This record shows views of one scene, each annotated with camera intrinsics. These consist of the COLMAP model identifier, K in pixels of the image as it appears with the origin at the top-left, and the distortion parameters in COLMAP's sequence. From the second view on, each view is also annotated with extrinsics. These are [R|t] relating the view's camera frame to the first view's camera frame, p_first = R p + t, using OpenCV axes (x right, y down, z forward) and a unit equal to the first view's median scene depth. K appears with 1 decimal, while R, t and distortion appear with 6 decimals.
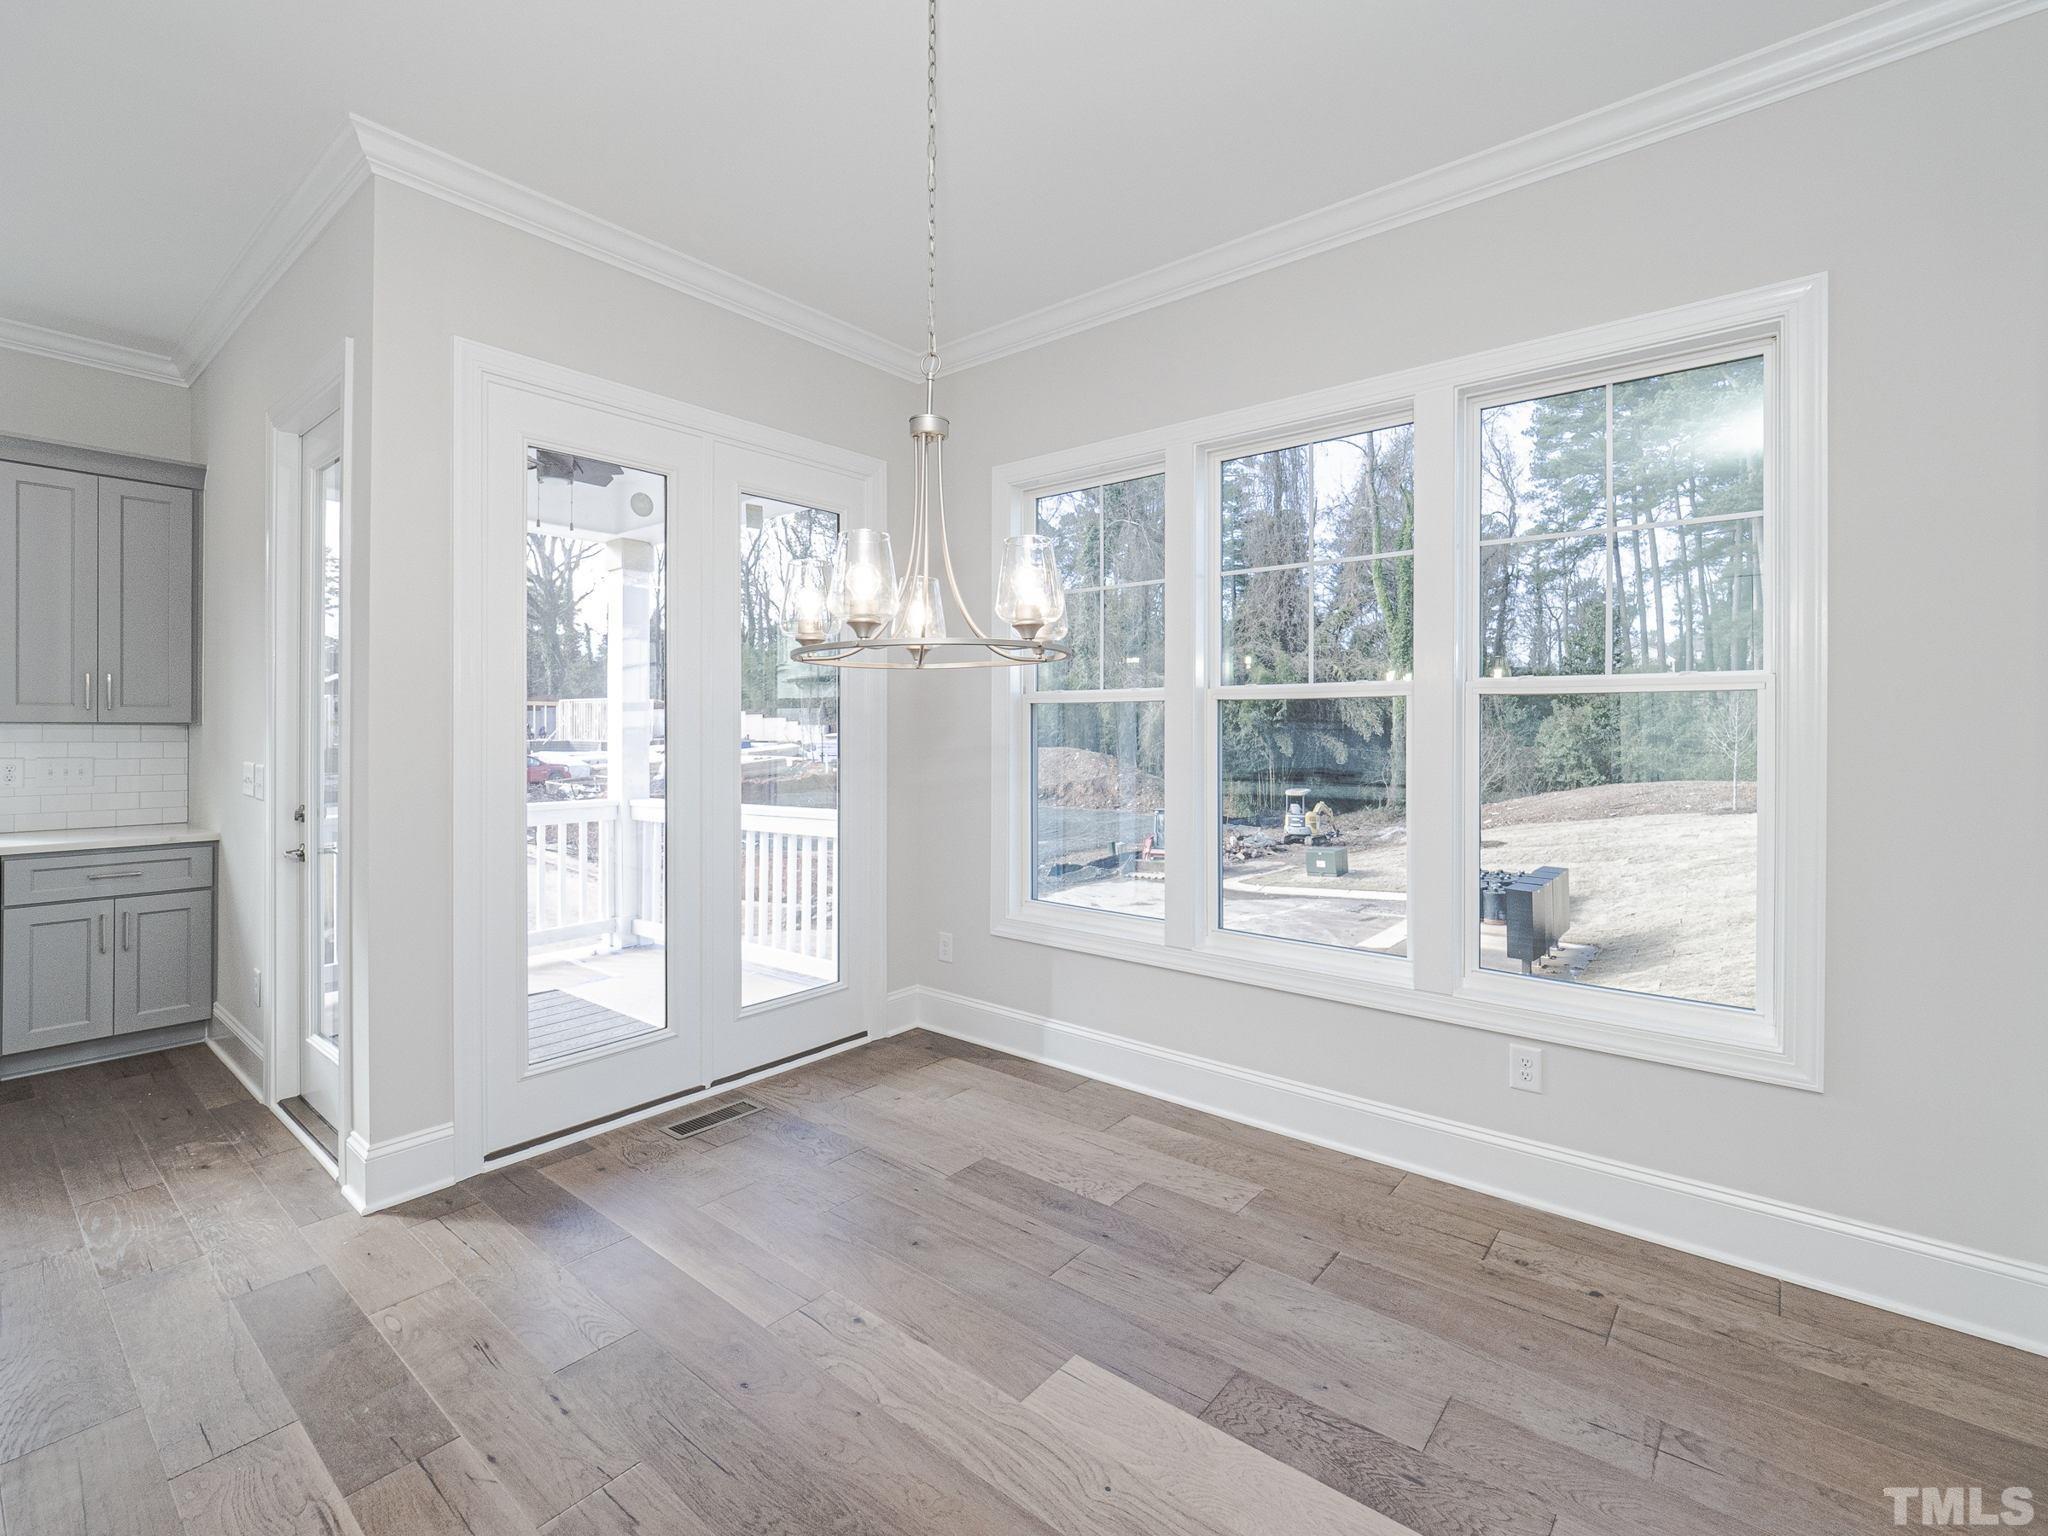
lens RADIAL K [[909.6, 0, 1034.7], [0, 909.6, 745.2], [0, 0, 1]] dist [-0.007803, 0.000091]
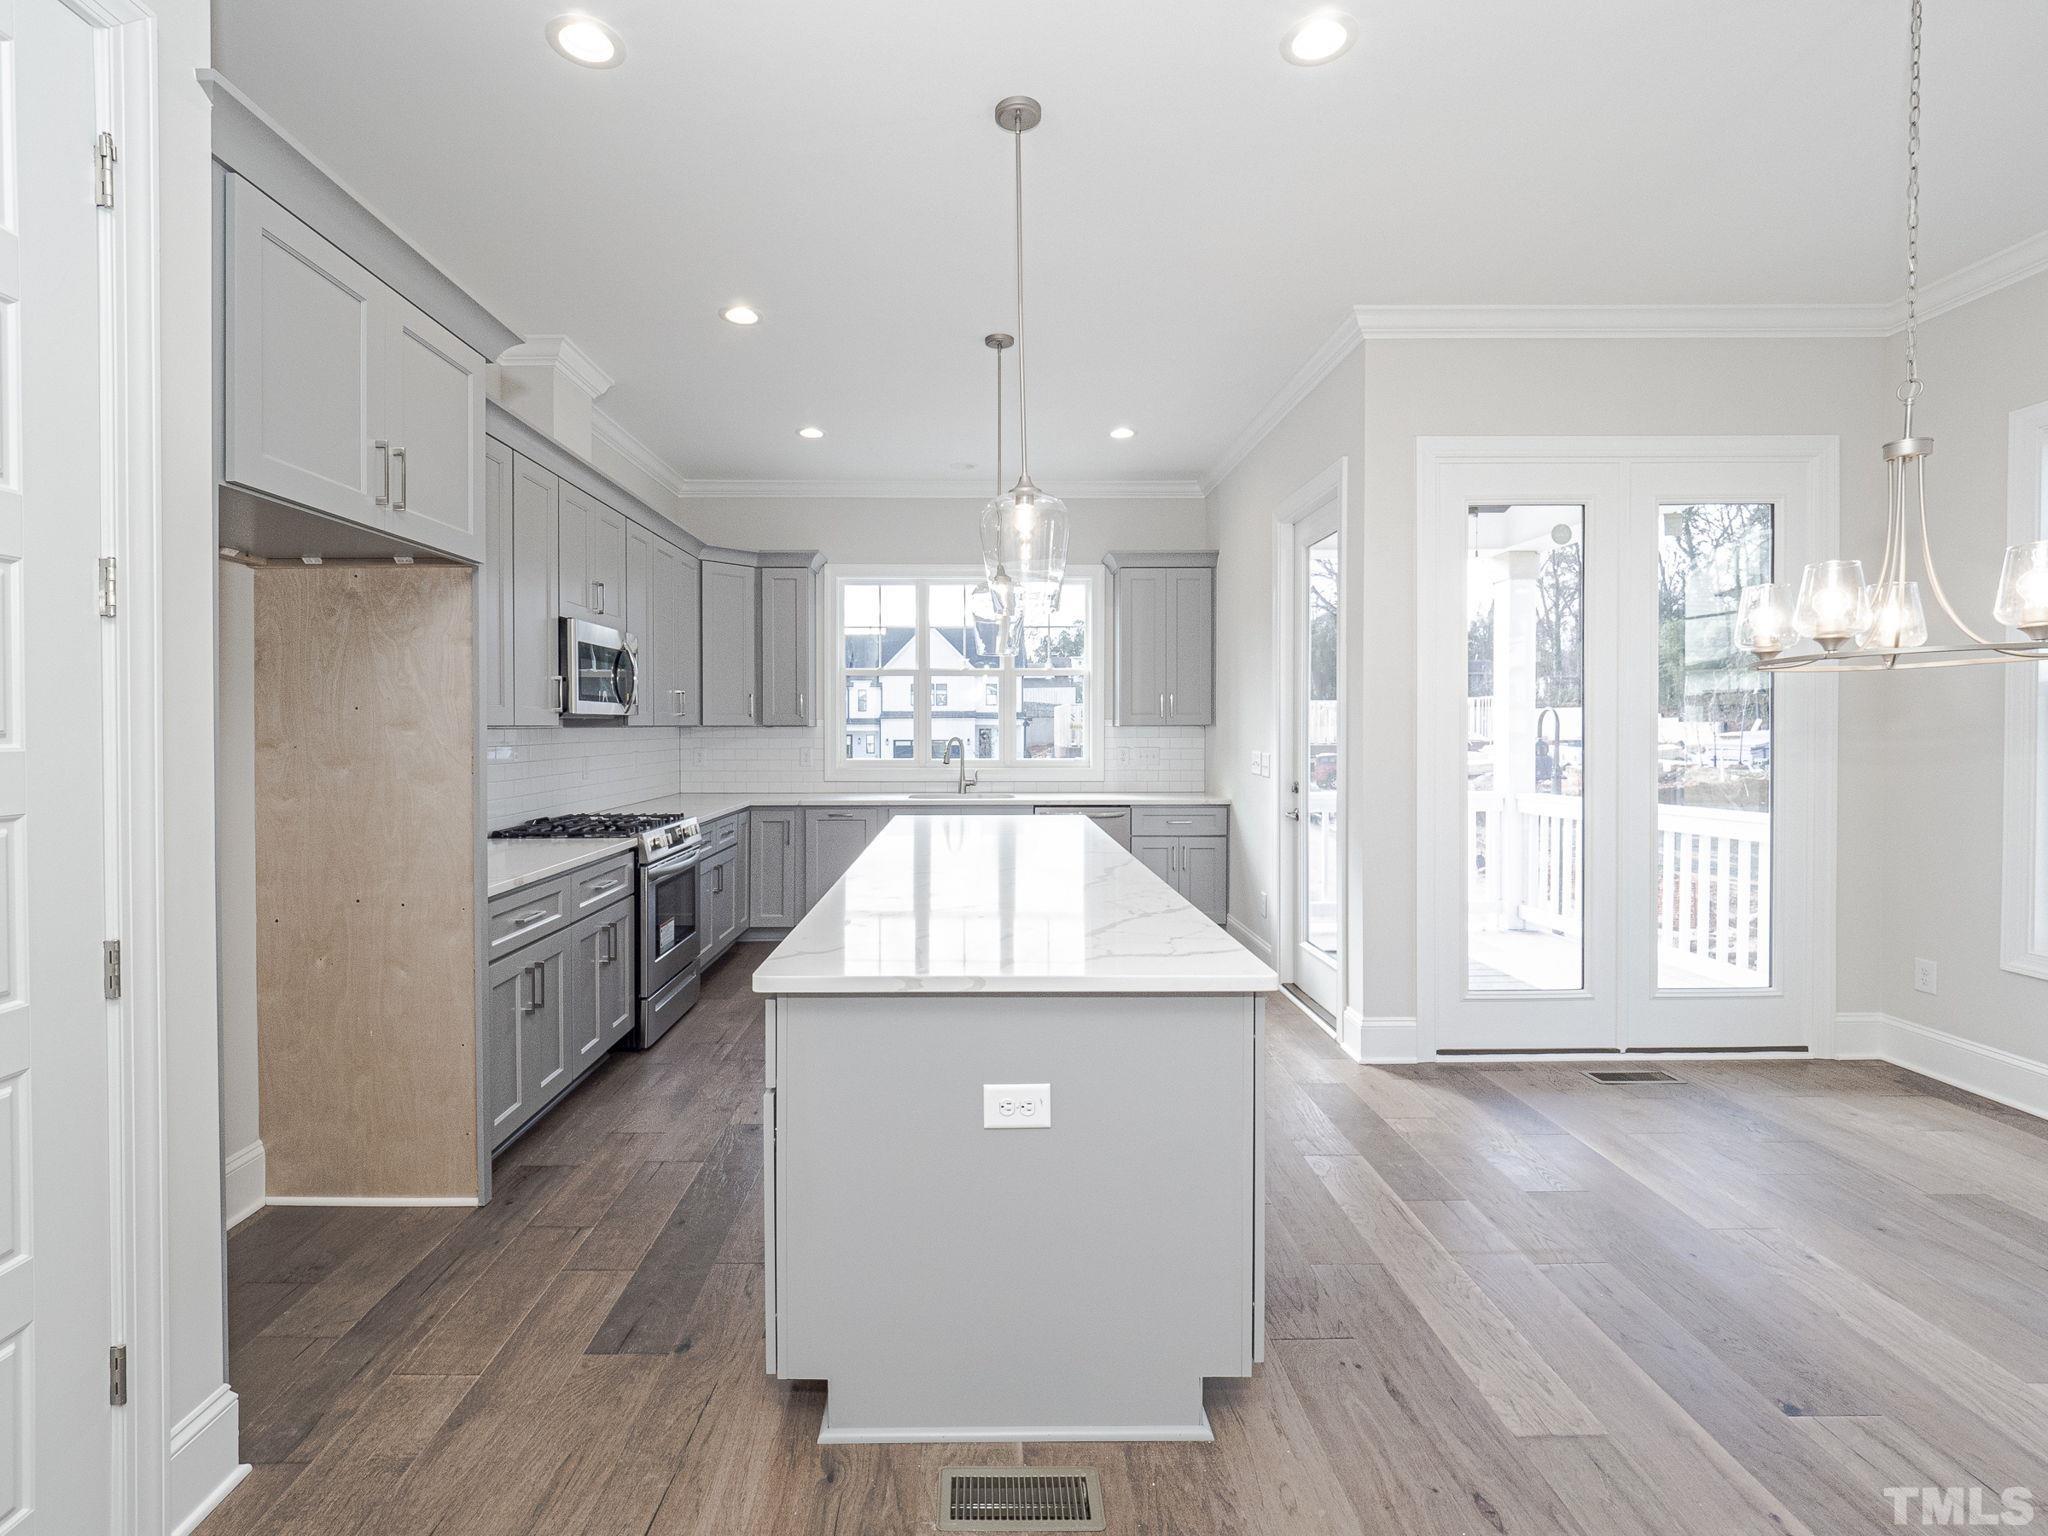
lens RADIAL K [[944.5, 0, 992.0], [0, 944.5, 736.3], [0, 0, 1]] dist [-0.000049, 0.001411]
pose [[0.637998, 0.004669, -0.770024, 0.040680], [-0.015712, 0.999852, -0.006955, 0.013279], [0.769877, 0.016536, 0.637978, -0.388141]]
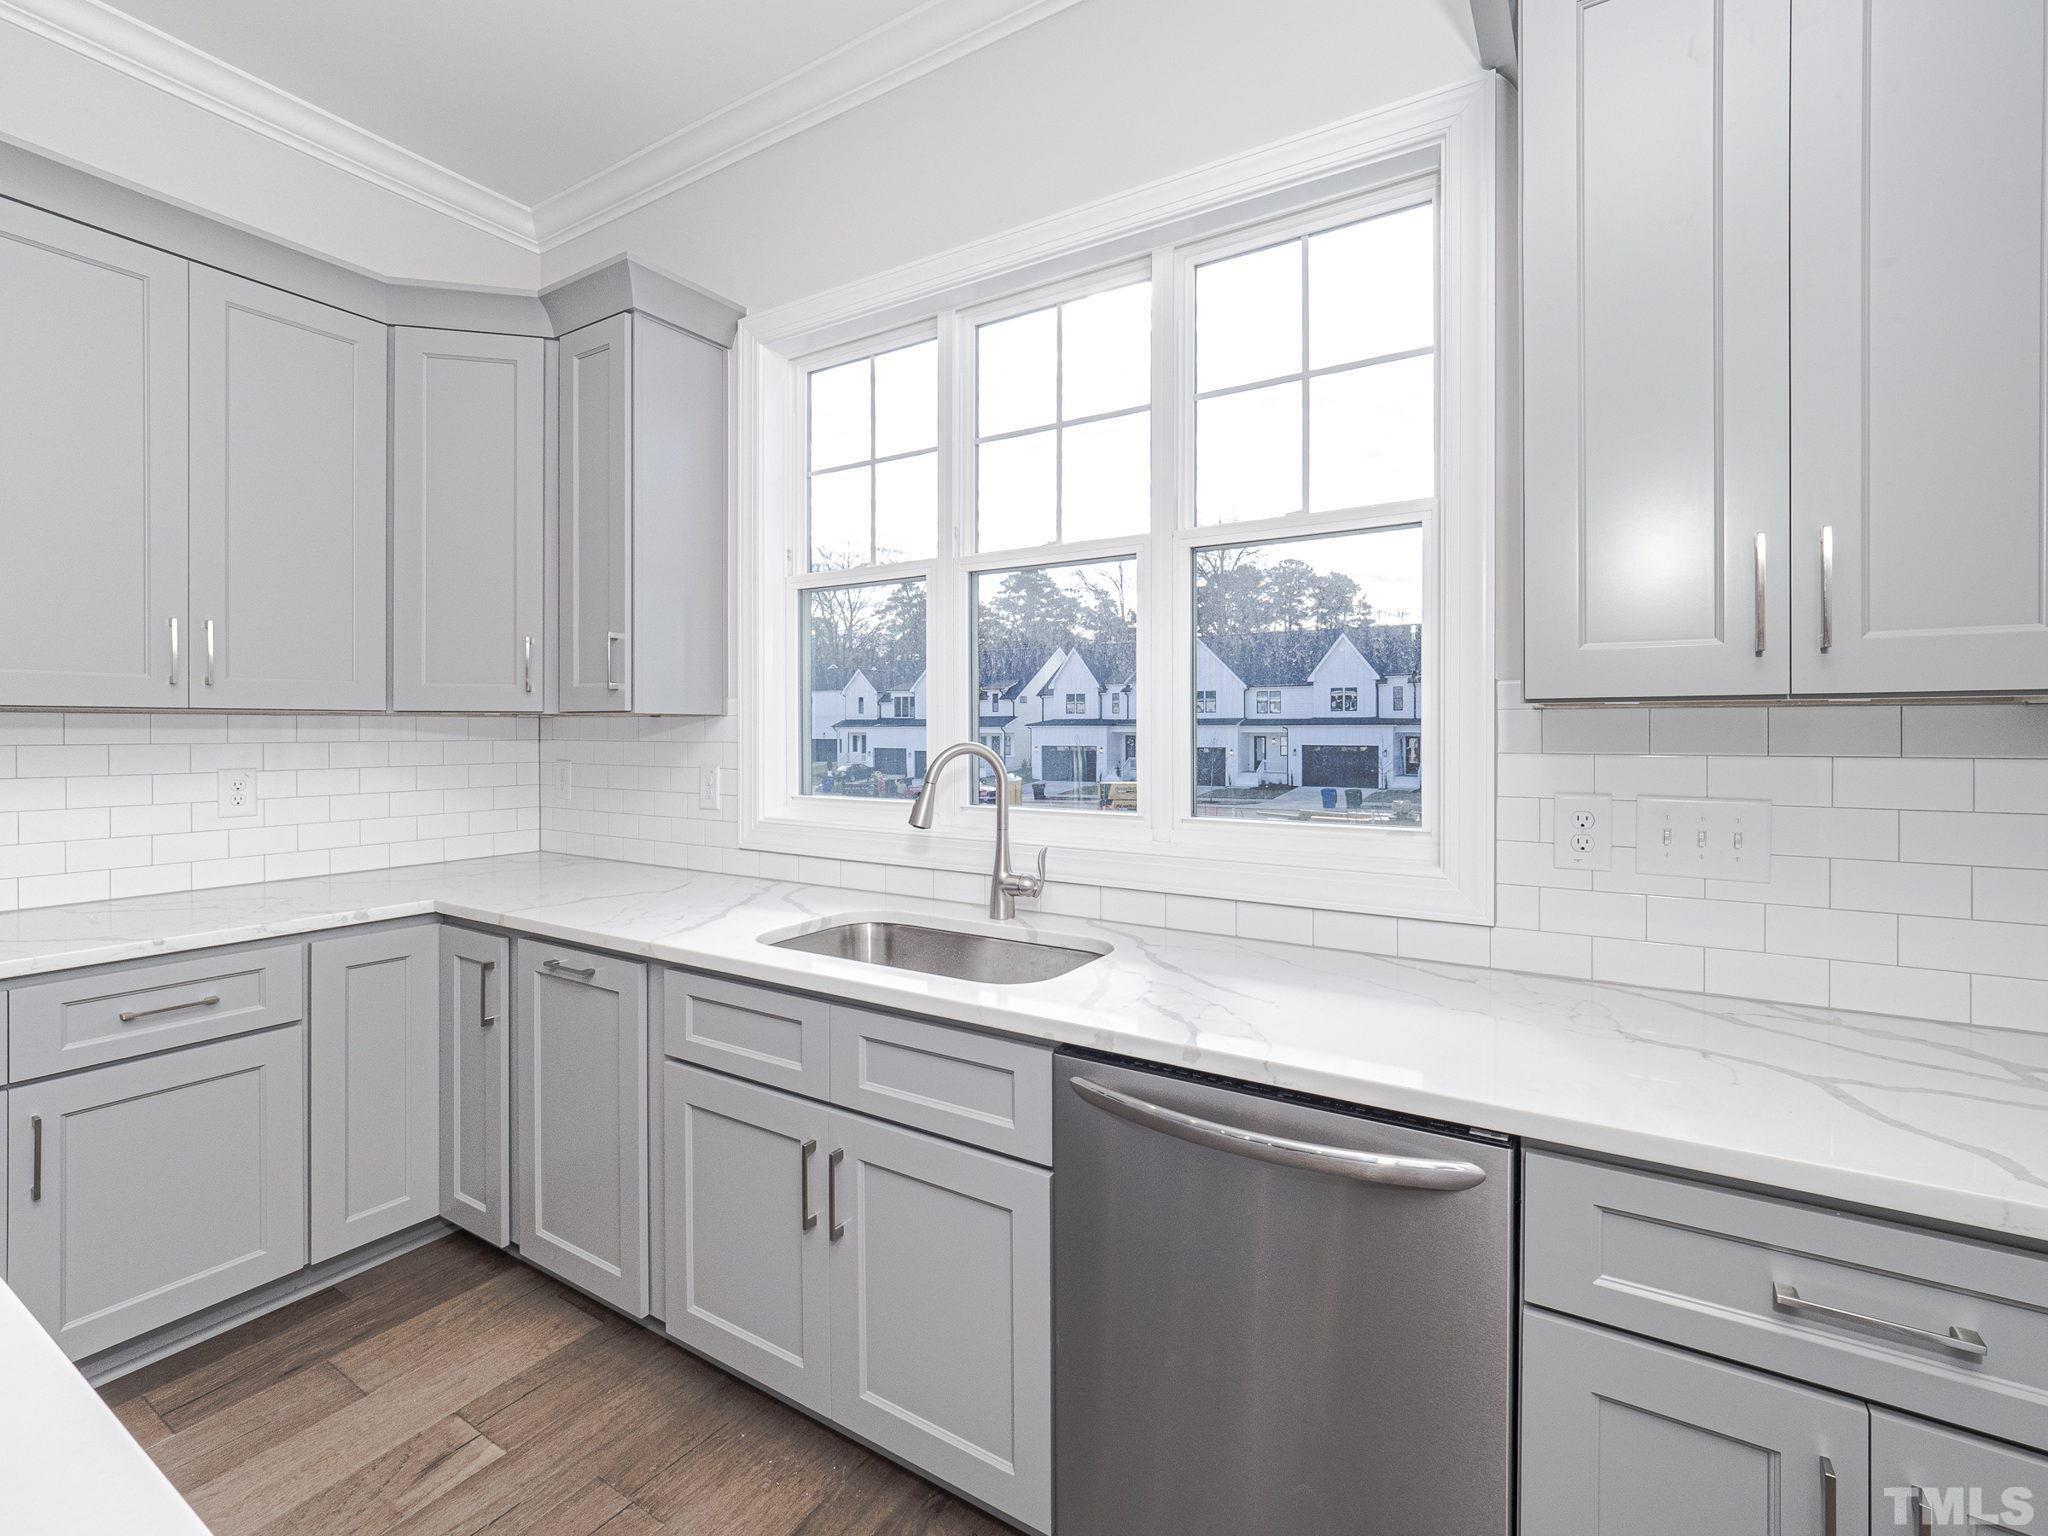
lens RADIAL K [[936.8, 0, 1017.2], [0, 936.8, 729.2], [0, 0, 1]] dist [0.000511, -0.000878]
pose [[0.119925, -0.002428, -0.992780, -1.104868], [-0.022388, 0.999736, -0.005149, -0.007332], [0.992530, 0.022844, 0.119839, 1.022110]]
